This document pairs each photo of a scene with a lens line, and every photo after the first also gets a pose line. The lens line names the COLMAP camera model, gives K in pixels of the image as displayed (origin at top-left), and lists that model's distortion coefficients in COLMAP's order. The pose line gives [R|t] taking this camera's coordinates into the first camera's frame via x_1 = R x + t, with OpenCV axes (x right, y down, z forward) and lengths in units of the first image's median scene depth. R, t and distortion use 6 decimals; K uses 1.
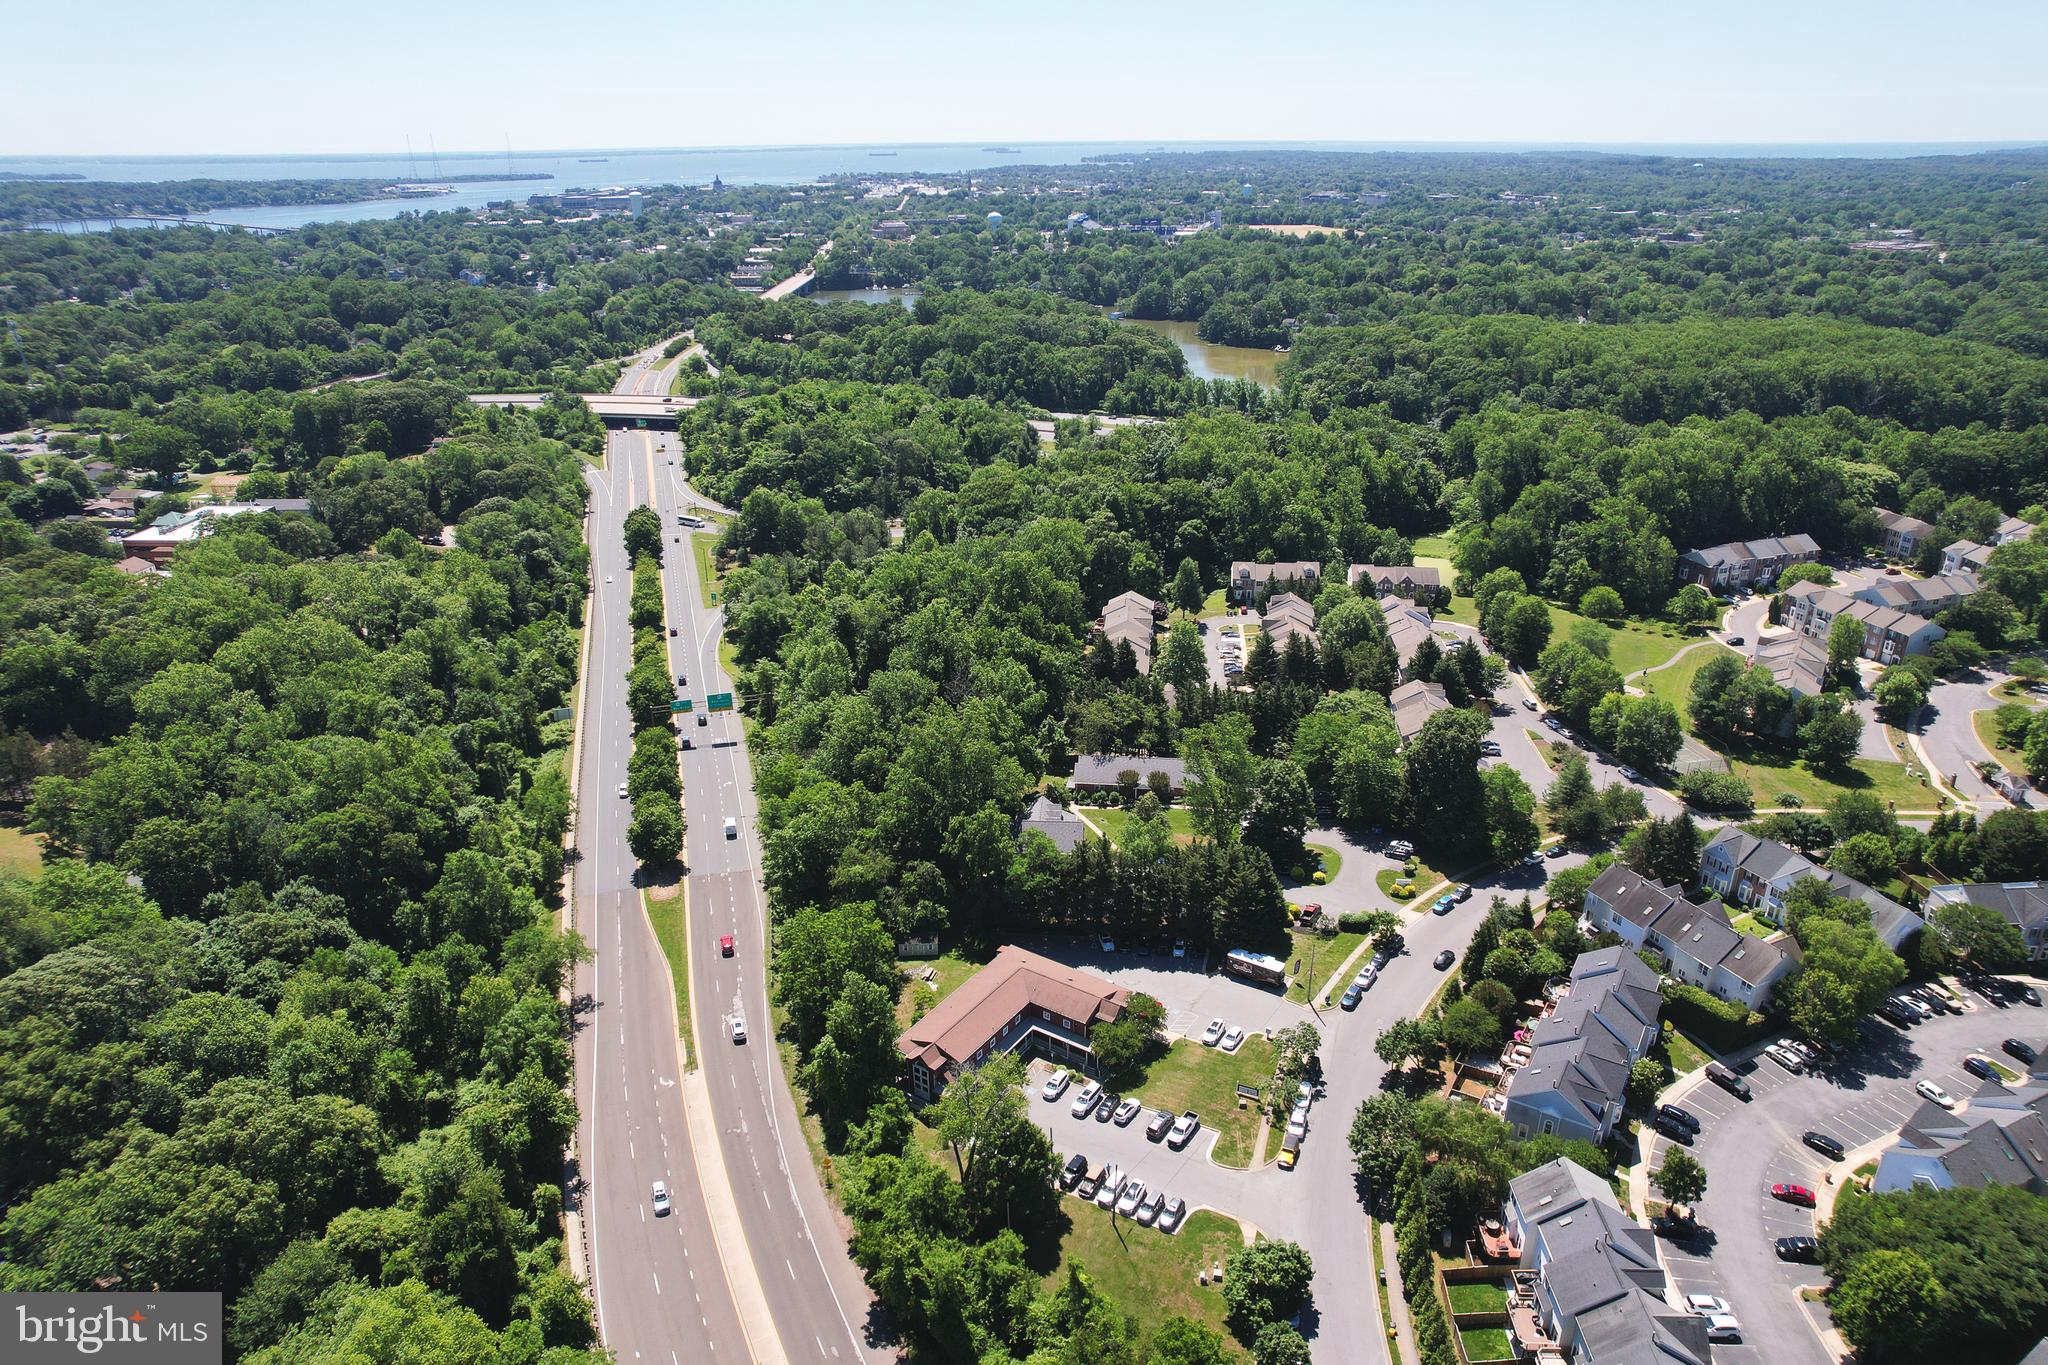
lens RADIAL K [[1310.8, 0, 1040.1], [0, 1310.8, 682.8], [0, 0, 1]] dist [-0.077277, 0.071910]
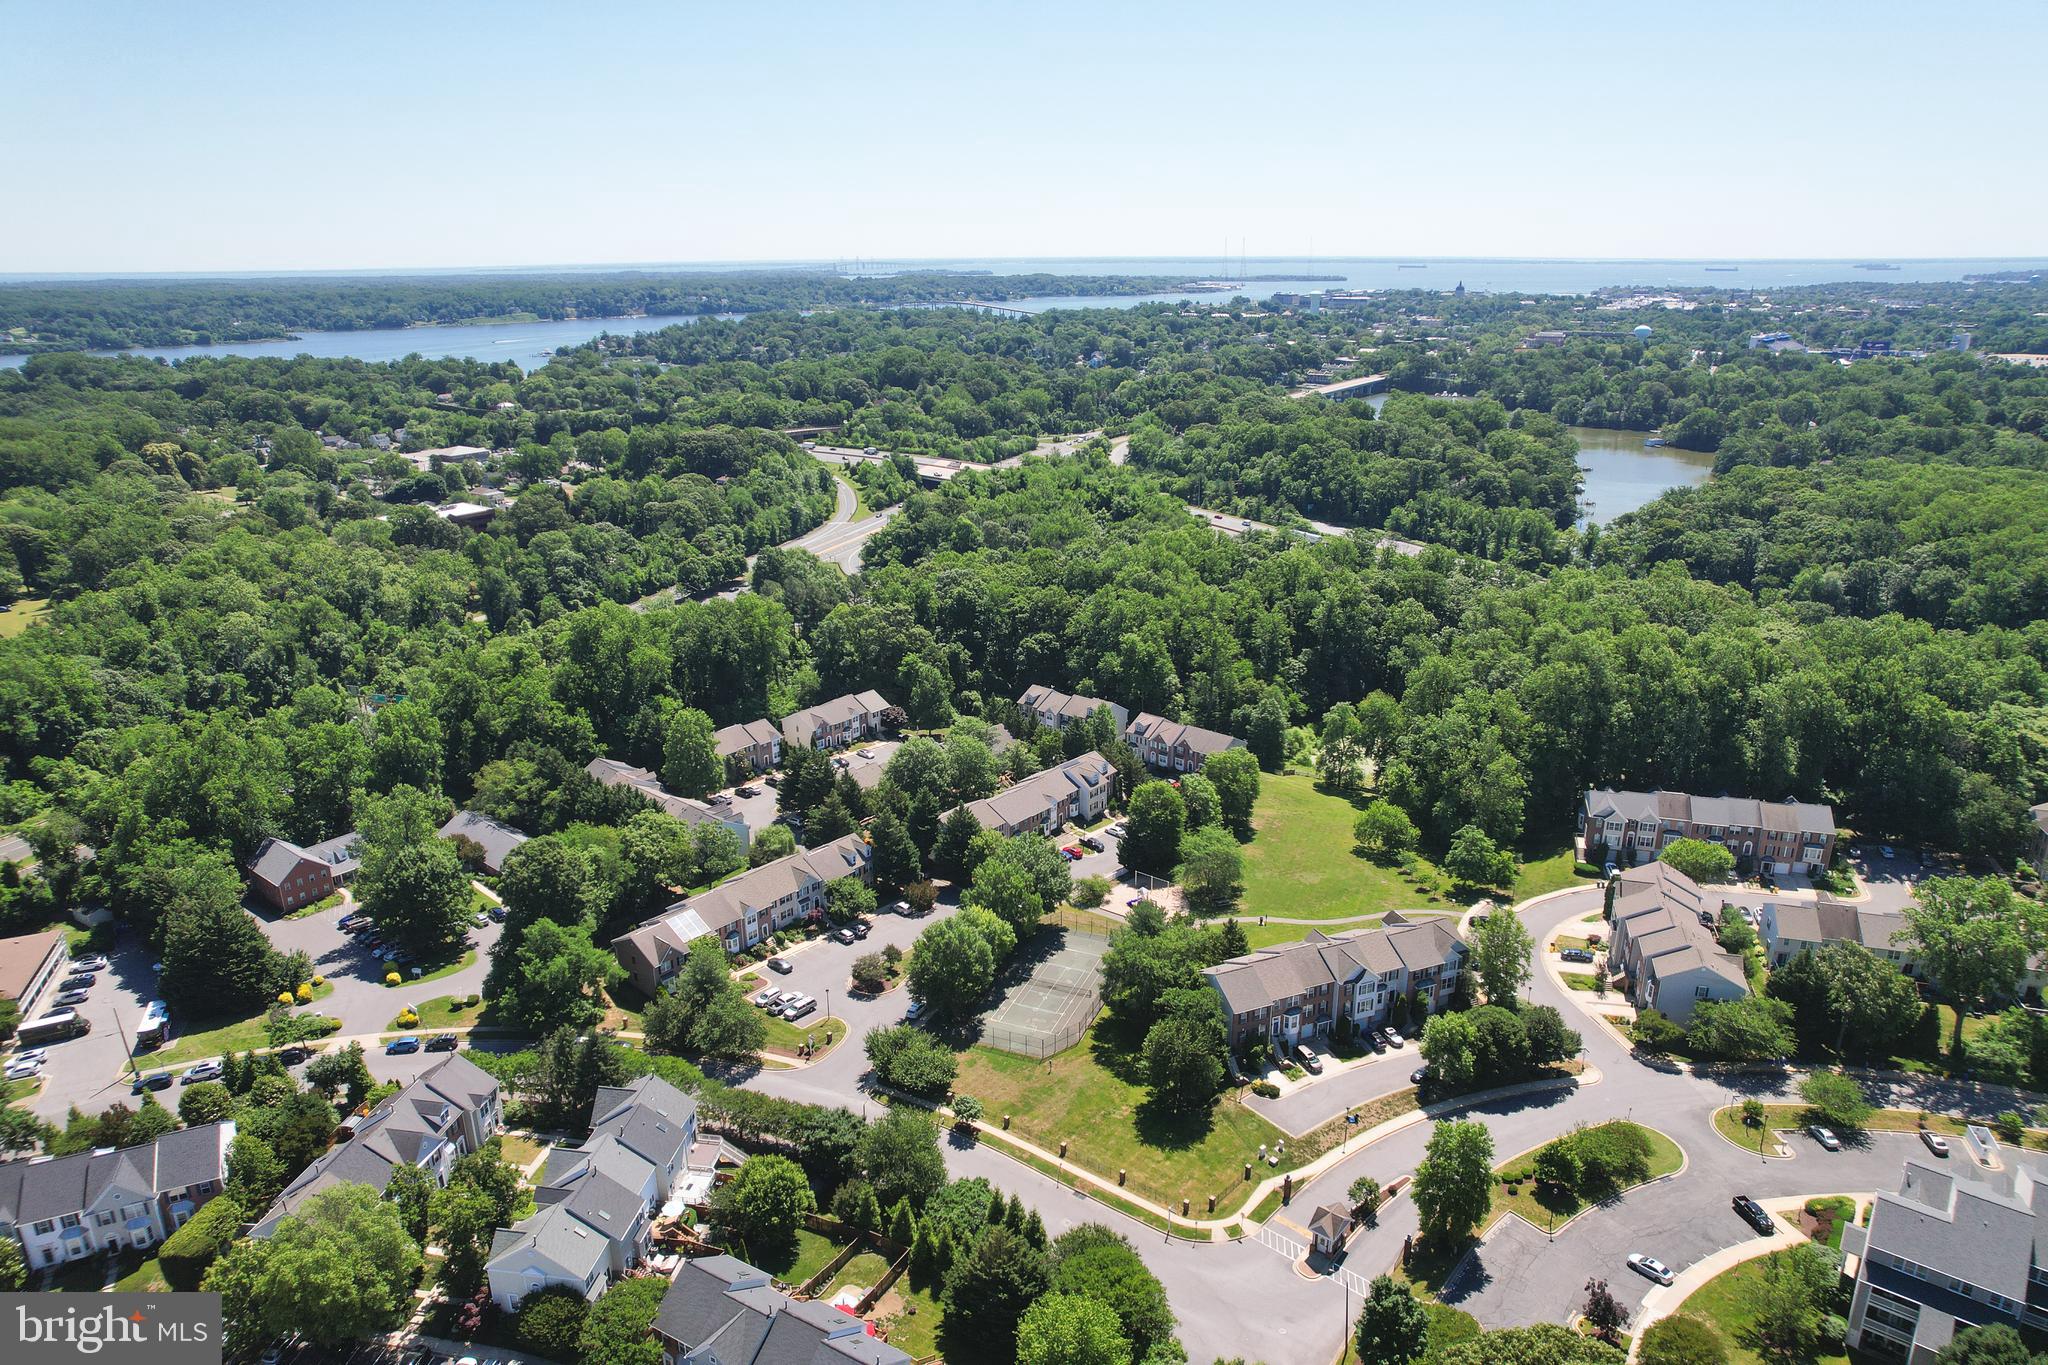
lens RADIAL K [[1310.8, 0, 1040.1], [0, 1310.8, 682.8], [0, 0, 1]] dist [-0.077277, 0.071910]
pose [[0.824976, 0.180277, -0.535644, 0.409224], [-0.220054, 0.975430, -0.010627, -0.056589], [0.520568, 0.126638, 0.844377, 0.177150]]
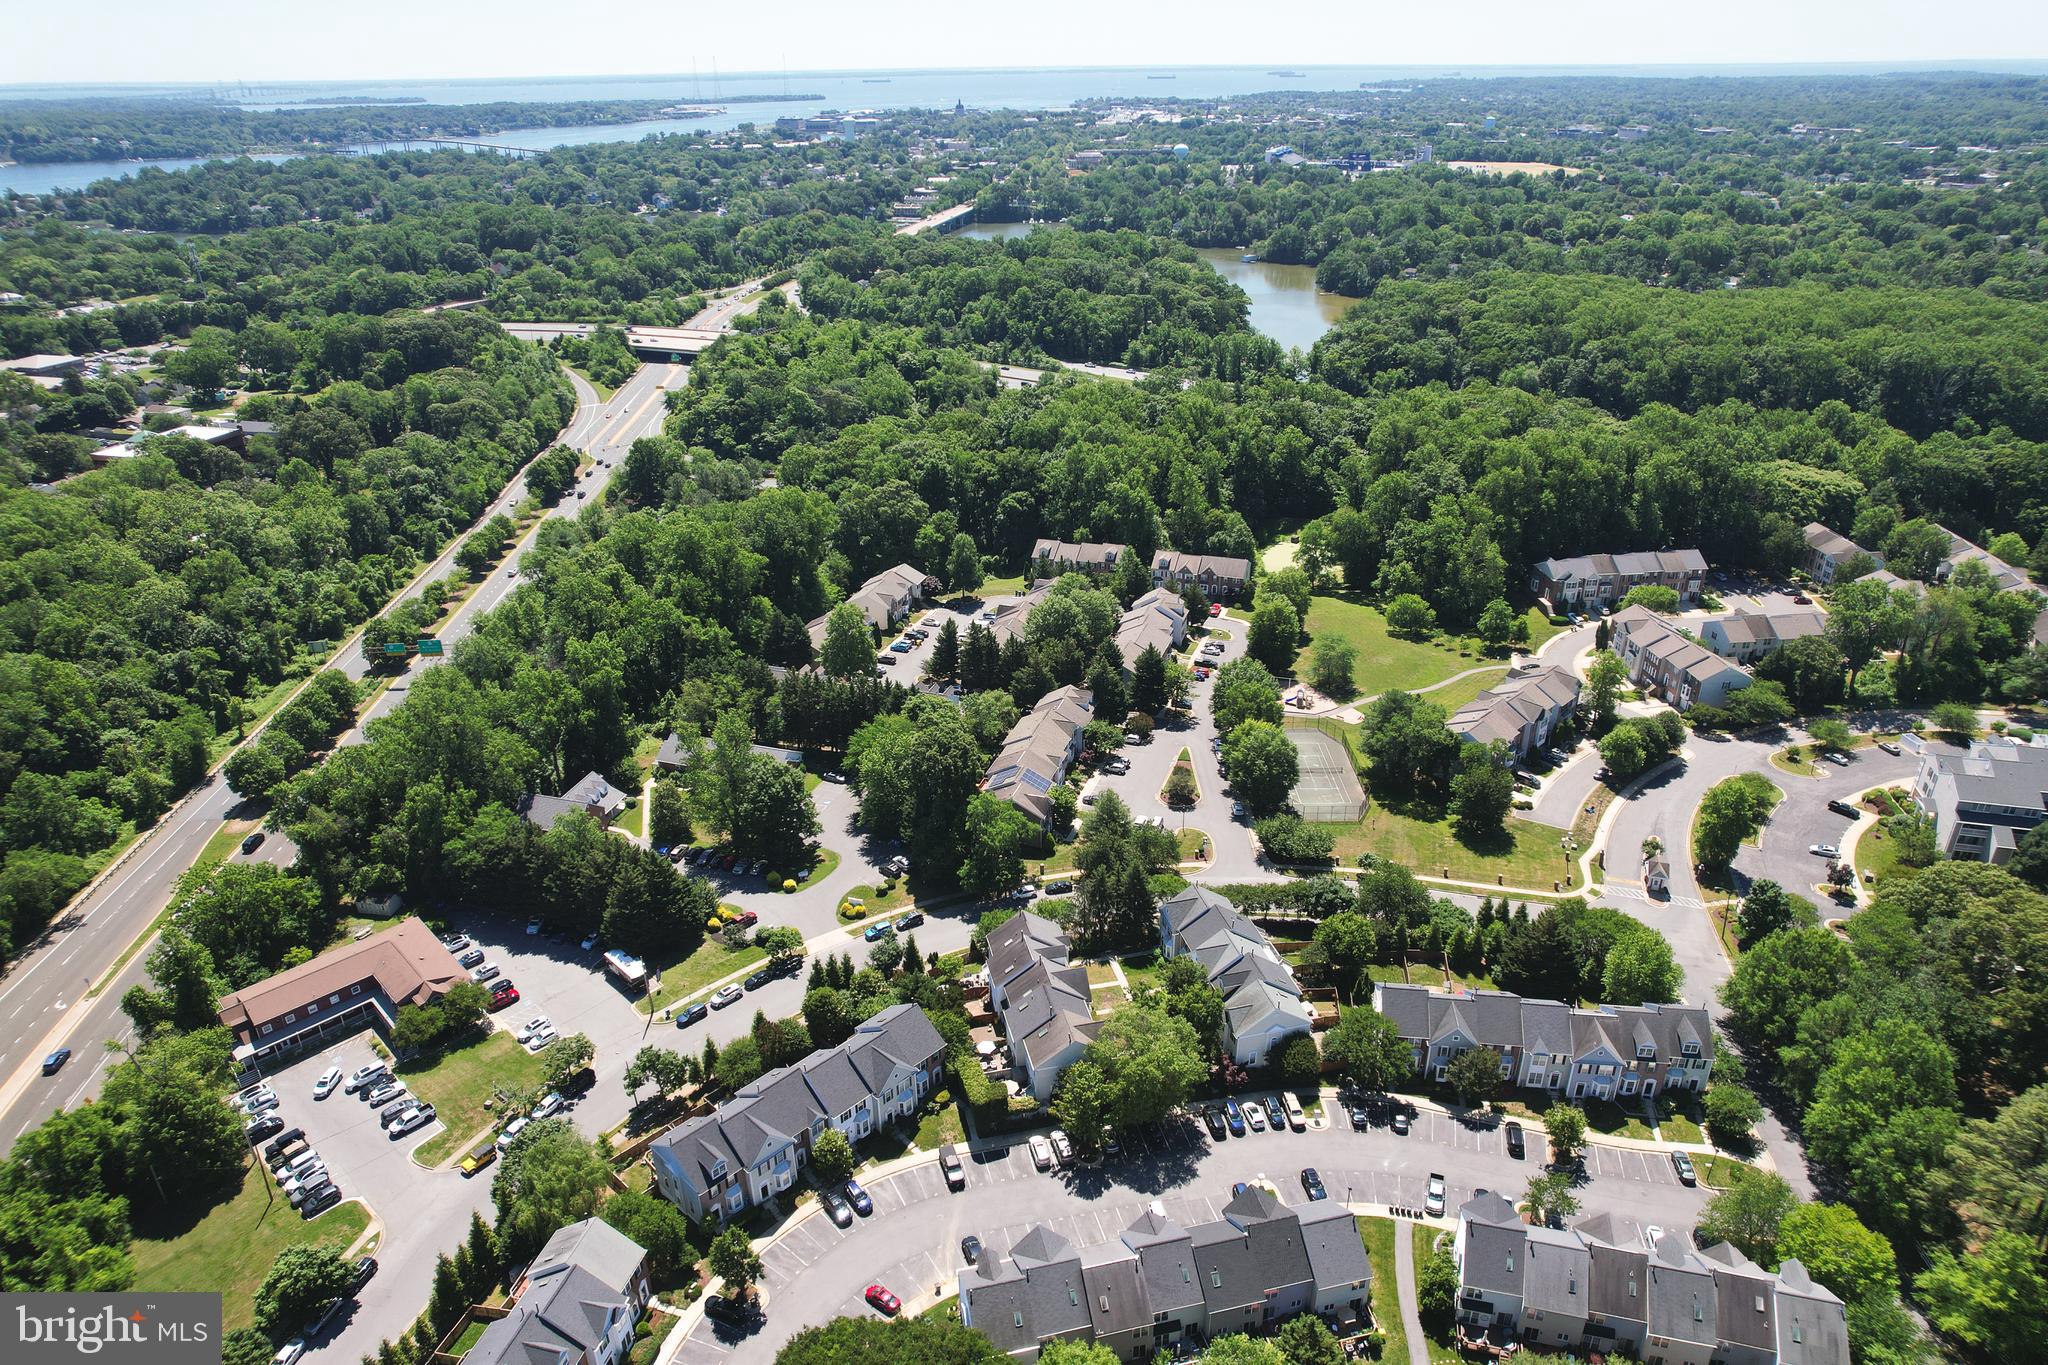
lens RADIAL K [[1310.8, 0, 1040.1], [0, 1310.8, 682.8], [0, 0, 1]] dist [-0.077277, 0.071910]
pose [[0.978429, 0.086846, -0.187440, 0.224494], [-0.077026, 0.995278, 0.059065, -0.029284], [0.191685, -0.043353, 0.980499, 0.033488]]
